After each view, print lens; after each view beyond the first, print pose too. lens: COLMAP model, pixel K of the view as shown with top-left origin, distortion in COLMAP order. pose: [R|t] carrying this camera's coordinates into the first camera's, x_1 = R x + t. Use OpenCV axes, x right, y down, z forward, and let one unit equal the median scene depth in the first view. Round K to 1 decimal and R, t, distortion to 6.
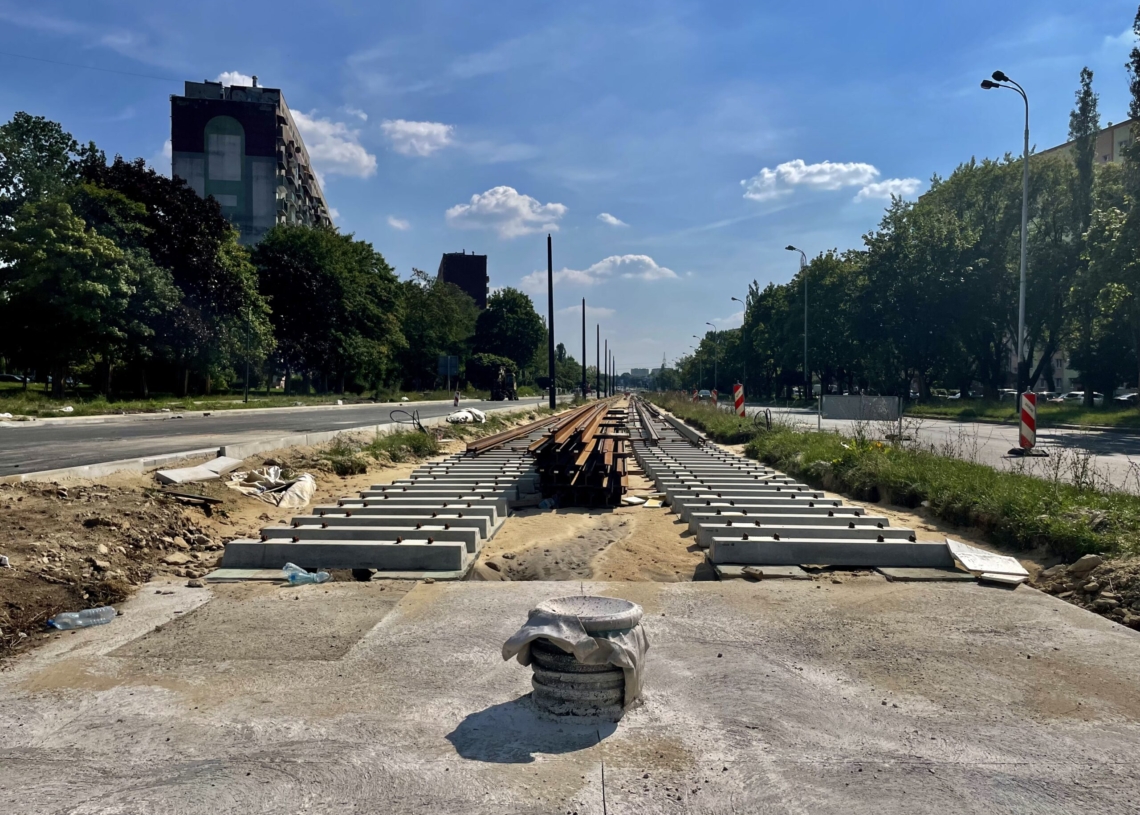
lens RADIAL K [[957.7, 0, 570.0], [0, 957.7, 407.5], [0, 0, 1]] dist [0.001018, -0.007314]
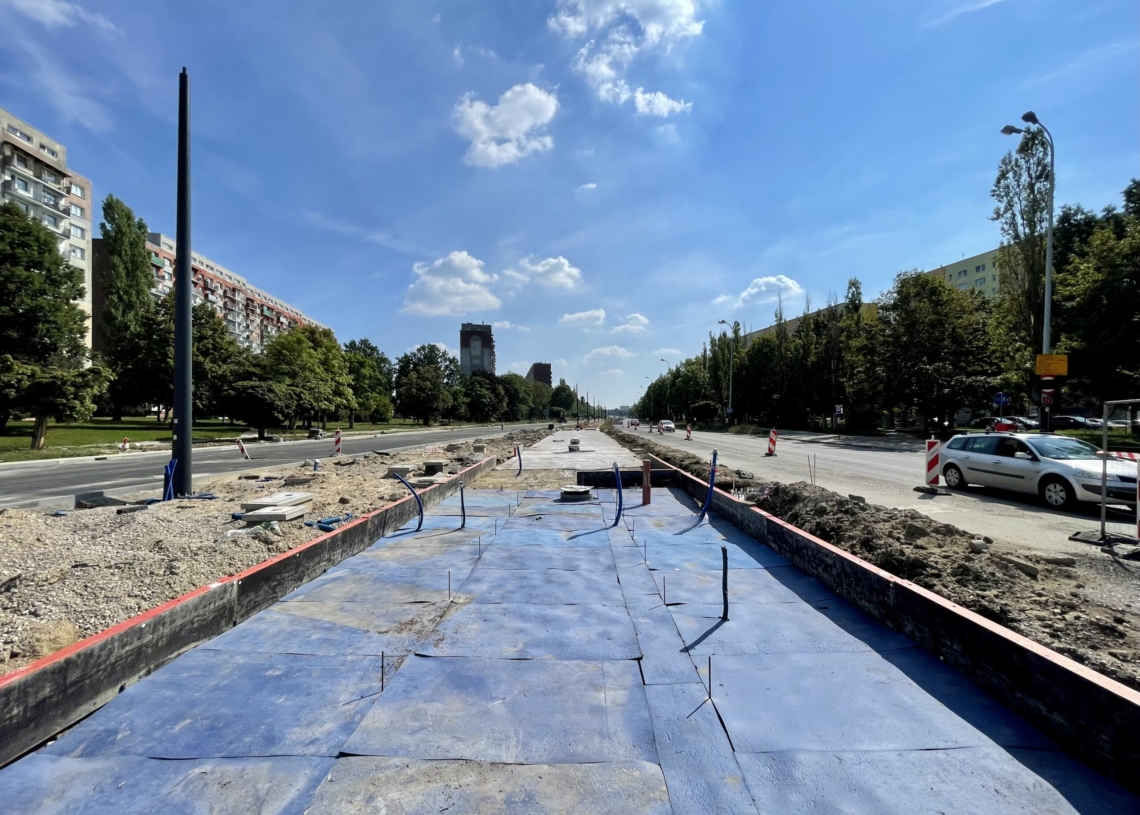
lens RADIAL K [[516.7, 0, 570.0], [0, 516.7, 407.5], [0, 0, 1]] dist [0.000547, 0.000314]
pose [[0.999333, -0.008223, -0.035581, 0.014142], [0.006900, 0.999286, -0.037135, 0.004759], [0.035861, 0.036865, 0.998677, -0.577655]]
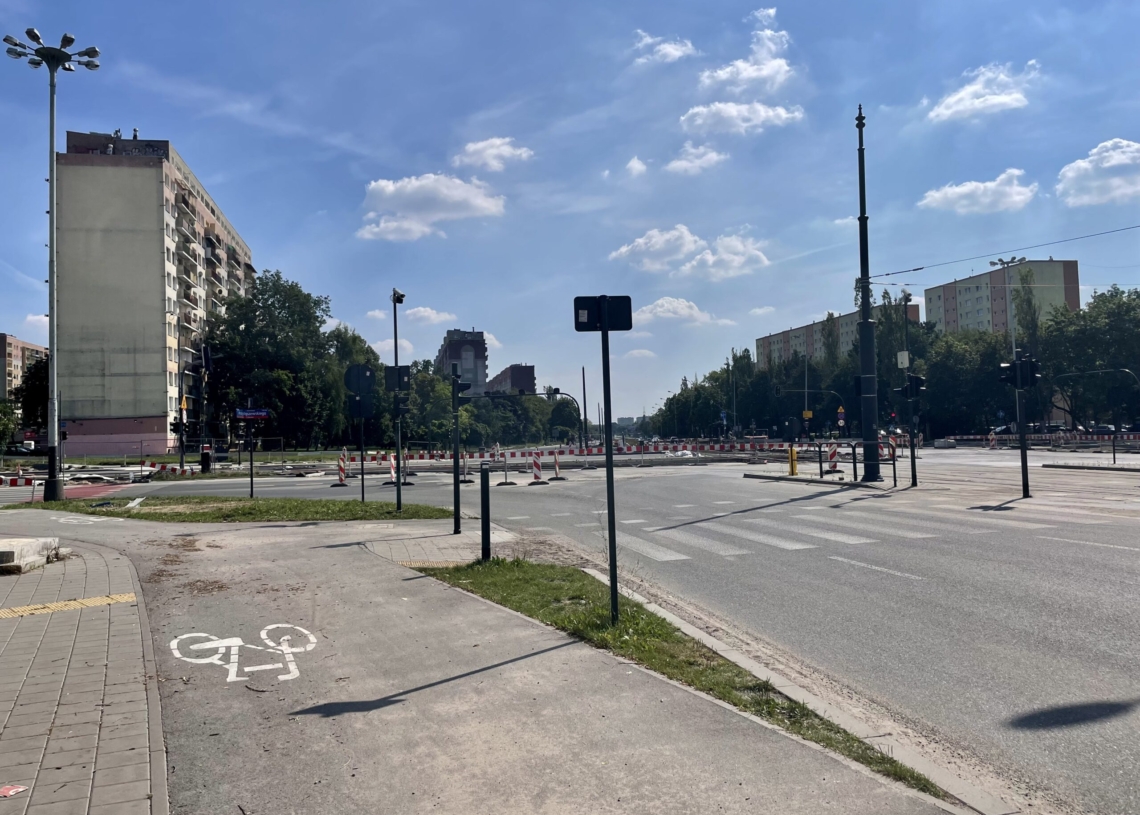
lens RADIAL K [[957.7, 0, 570.0], [0, 957.7, 407.5], [0, 0, 1]] dist [0.001018, -0.007314]
pose [[0.999359, -0.032644, 0.014662, -0.089297], [0.033350, 0.998150, -0.050831, 0.019911], [-0.012976, 0.051287, 0.998600, -1.394925]]
